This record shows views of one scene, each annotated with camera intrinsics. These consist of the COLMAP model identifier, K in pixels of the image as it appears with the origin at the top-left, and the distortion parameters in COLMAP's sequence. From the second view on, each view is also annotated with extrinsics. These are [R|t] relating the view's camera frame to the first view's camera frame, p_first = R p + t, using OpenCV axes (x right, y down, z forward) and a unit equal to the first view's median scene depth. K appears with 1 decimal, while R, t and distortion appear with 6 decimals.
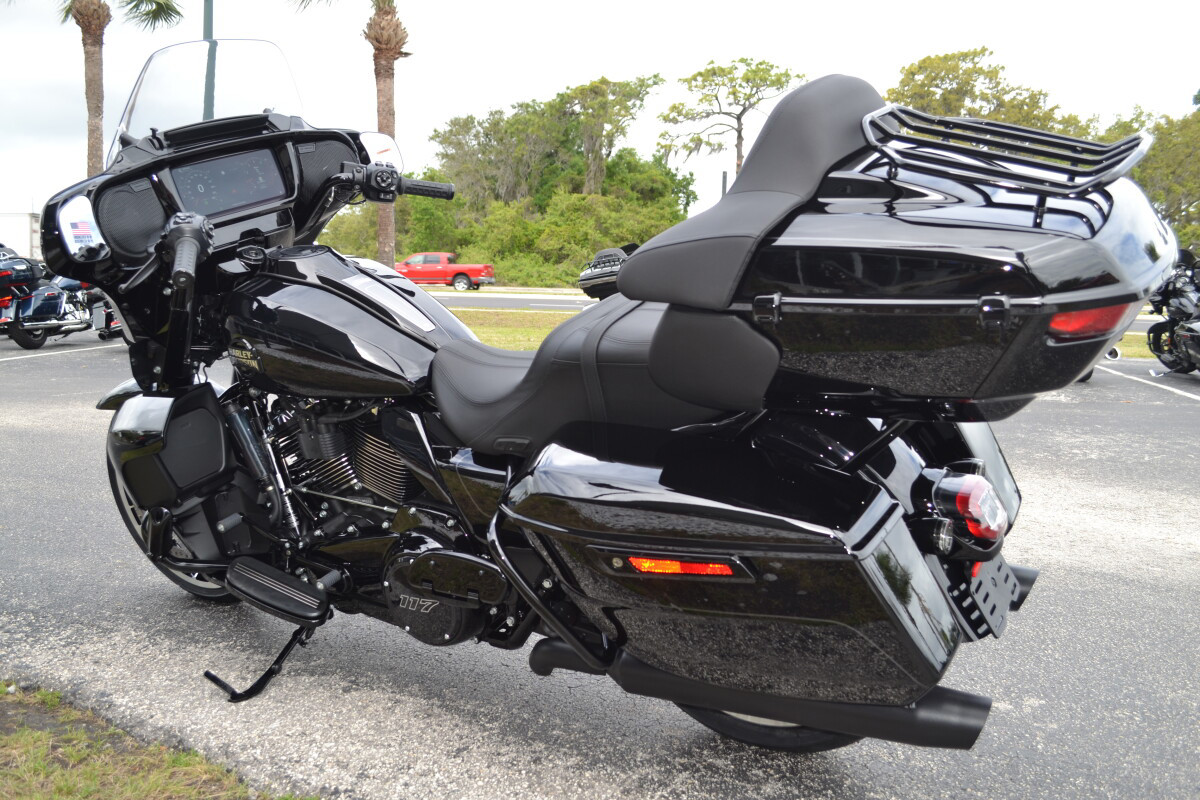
lens RADIAL K [[1074.2, 0, 582.4], [0, 1074.2, 415.4], [0, 0, 1]] dist [-0.086185, 0.019214]
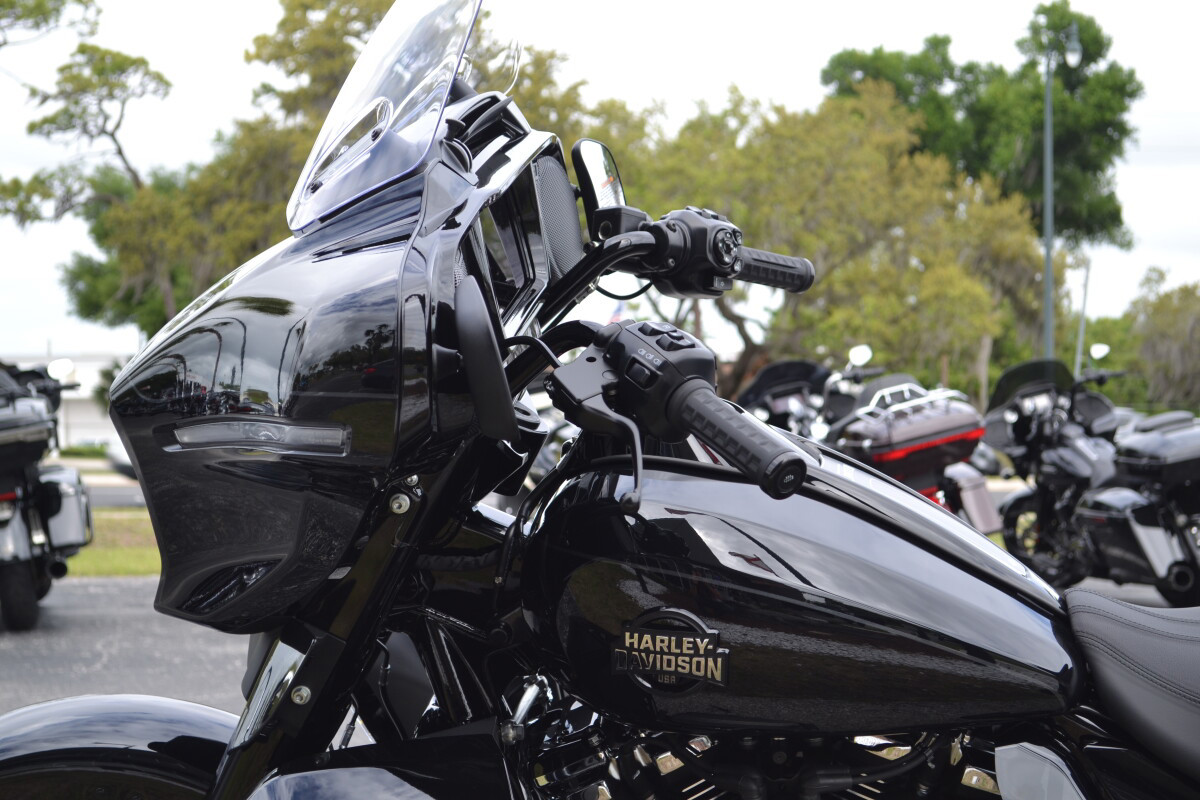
lens RADIAL K [[2284.0, 0, 622.2], [0, 2284.0, 395.2], [0, 0, 1]] dist [0.029604, 0.000000]
pose [[0.907235, -0.008174, 0.420544, -0.139474], [0.066741, 0.989942, -0.124740, -0.008152], [-0.415295, 0.141236, 0.898656, 0.030958]]
